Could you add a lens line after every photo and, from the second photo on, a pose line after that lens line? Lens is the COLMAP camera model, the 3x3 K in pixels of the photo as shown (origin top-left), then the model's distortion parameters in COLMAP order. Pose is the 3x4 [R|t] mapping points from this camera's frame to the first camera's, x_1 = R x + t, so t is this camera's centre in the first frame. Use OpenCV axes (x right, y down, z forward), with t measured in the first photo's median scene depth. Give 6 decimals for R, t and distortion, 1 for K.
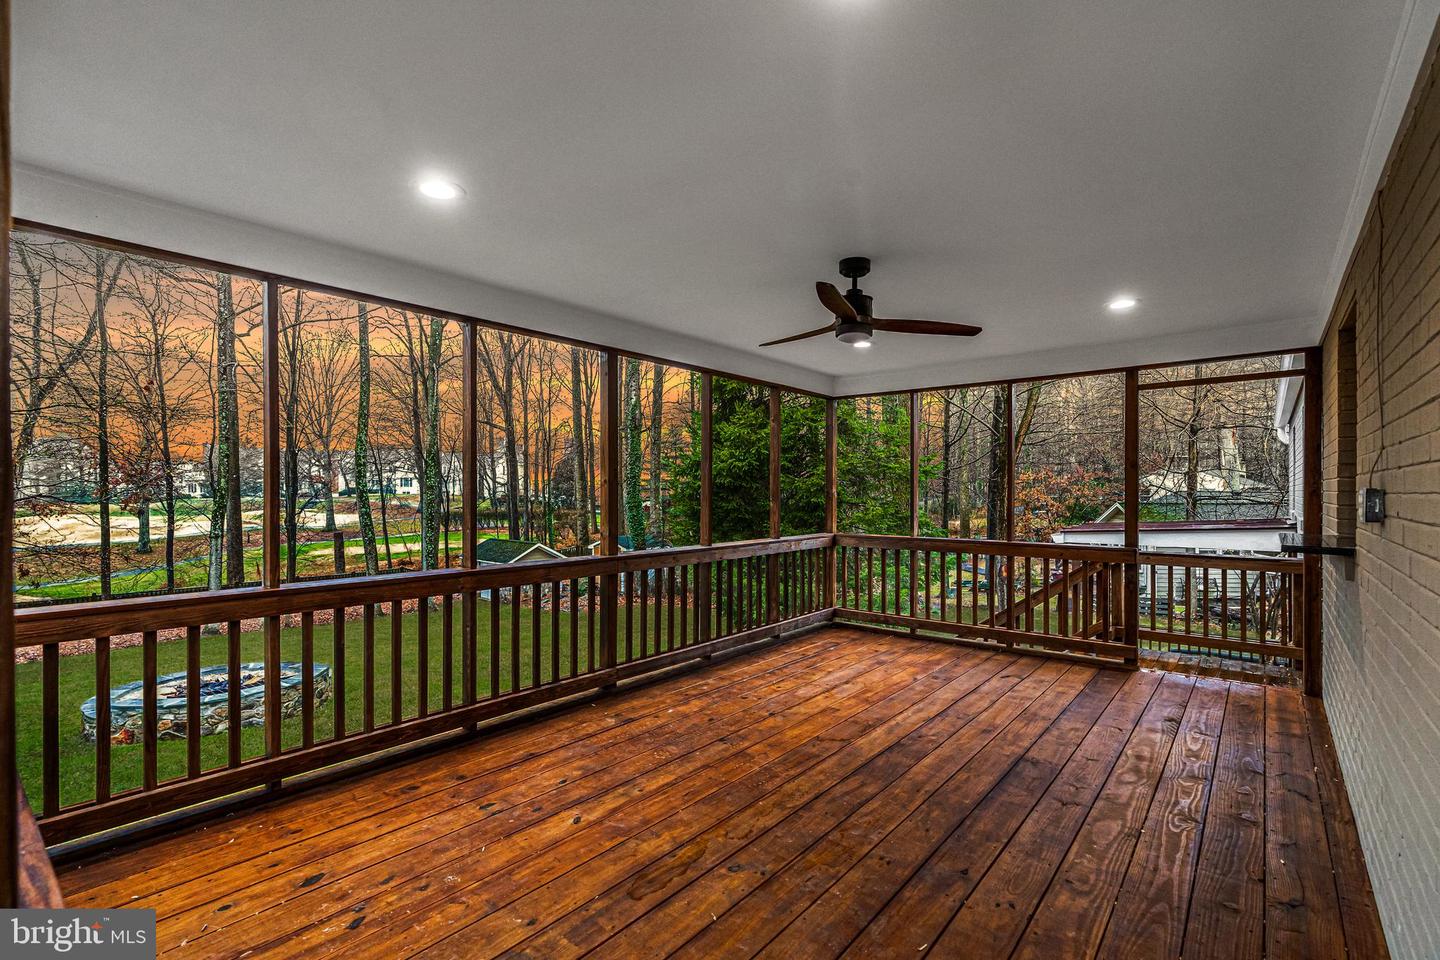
lens RADIAL K [[660.4, 0, 725.2], [0, 660.4, 490.3], [0, 0, 1]] dist [-0.002698, 0.000226]
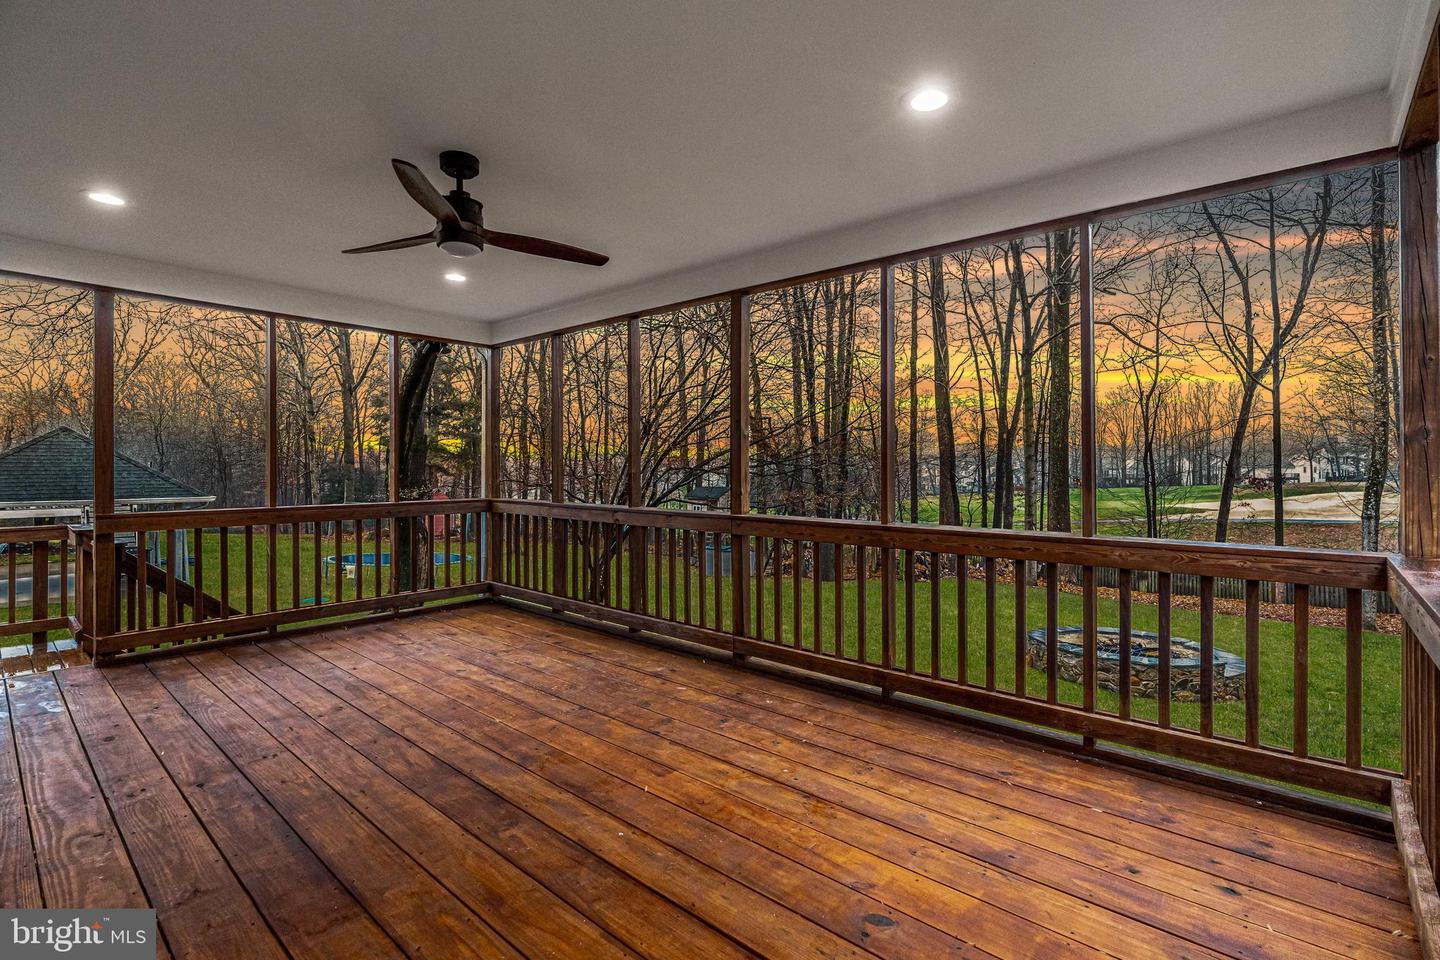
lens RADIAL K [[660.4, 0, 726.1], [0, 660.4, 467.8], [0, 0, 1]] dist [-0.002698, 0.000226]
pose [[-0.030717, 0.000161, -0.999528, 0.839865], [0.001041, 0.999999, 0.000129, 0.035343], [0.999528, -0.001037, -0.030717, 1.123839]]
